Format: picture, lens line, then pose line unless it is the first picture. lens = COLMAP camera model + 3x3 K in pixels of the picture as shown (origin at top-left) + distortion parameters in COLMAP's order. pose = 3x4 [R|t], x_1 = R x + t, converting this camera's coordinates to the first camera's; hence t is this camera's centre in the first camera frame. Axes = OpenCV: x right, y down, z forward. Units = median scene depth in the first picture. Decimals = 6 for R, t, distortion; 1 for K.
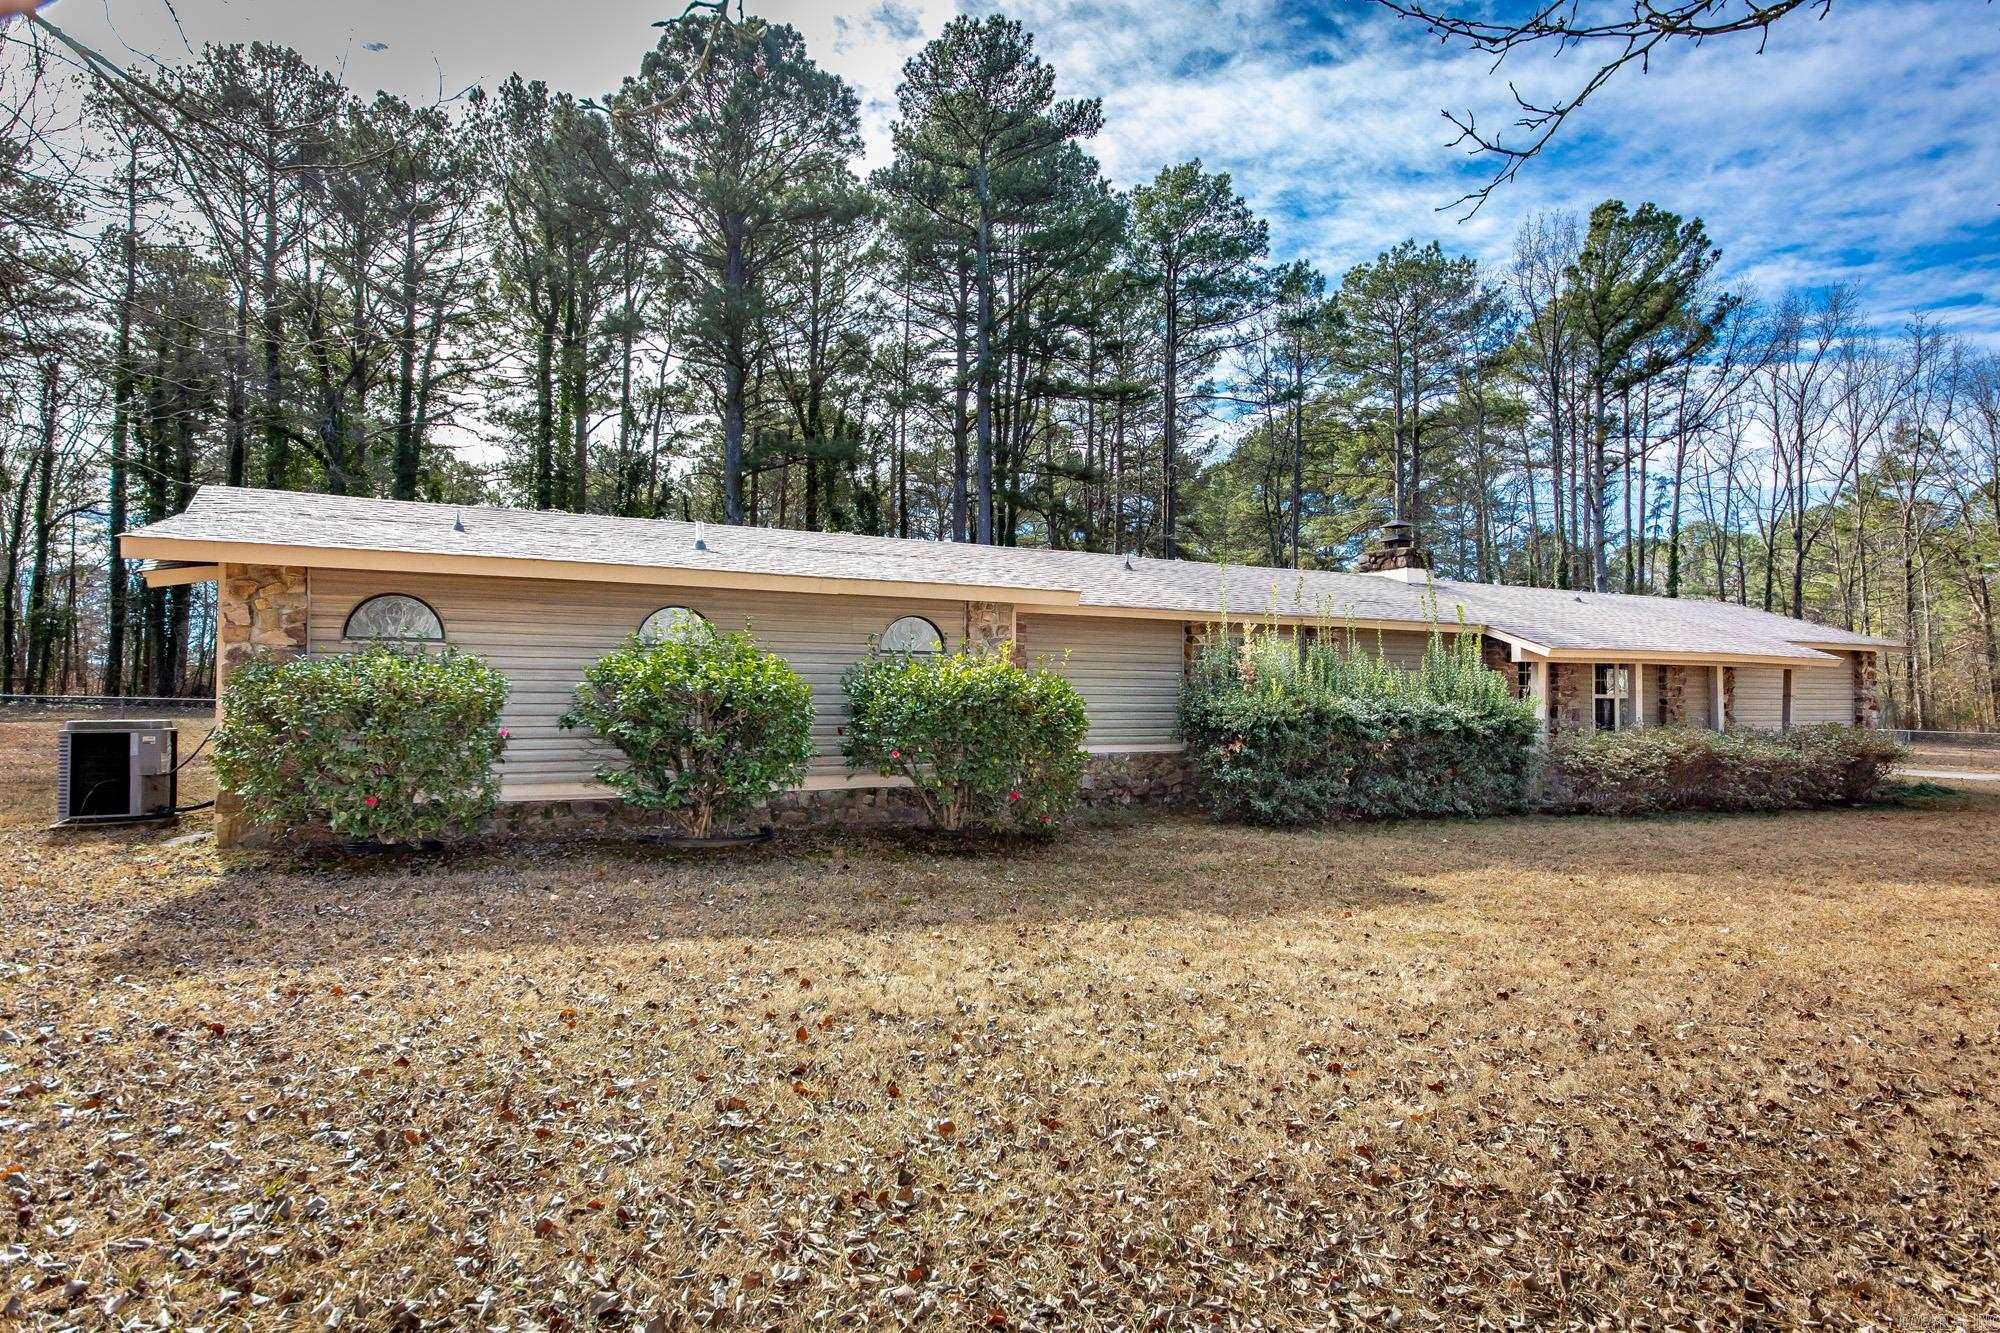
lens RADIAL K [[1155.0, 0, 998.8], [0, 1155.0, 694.2], [0, 0, 1]] dist [0.001394, 0.000583]
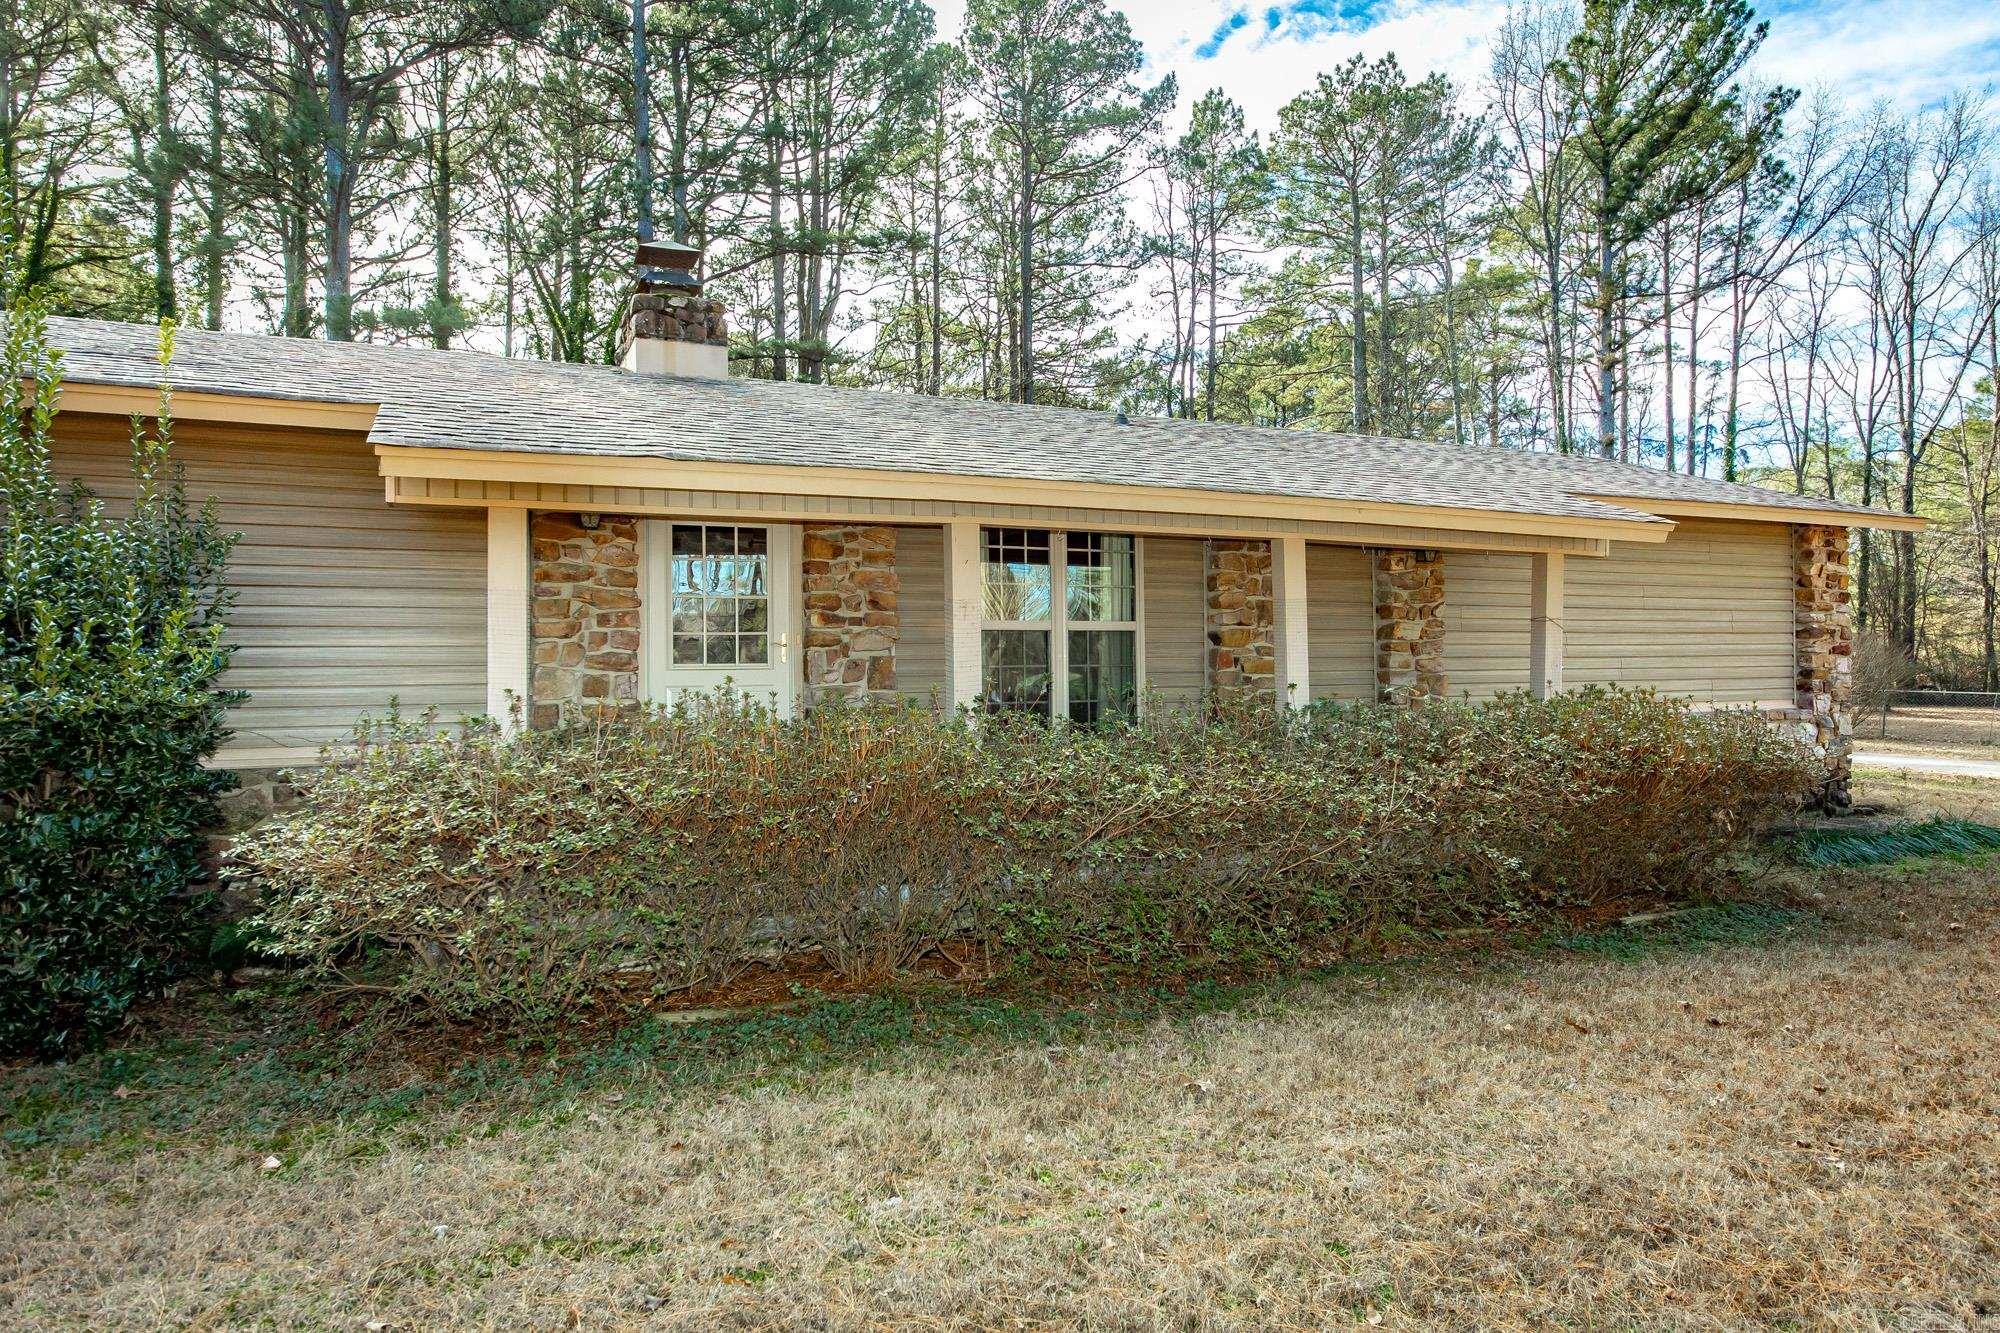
lens RADIAL K [[1162.5, 0, 1000.0], [0, 1162.5, 666.5], [0, 0, 1]] dist [-0.000486, 0.000944]
pose [[0.995461, -0.004123, -0.095081, 0.179885], [0.004926, 0.999954, 0.008210, 0.004921], [0.095042, -0.008641, 0.995436, 0.194333]]
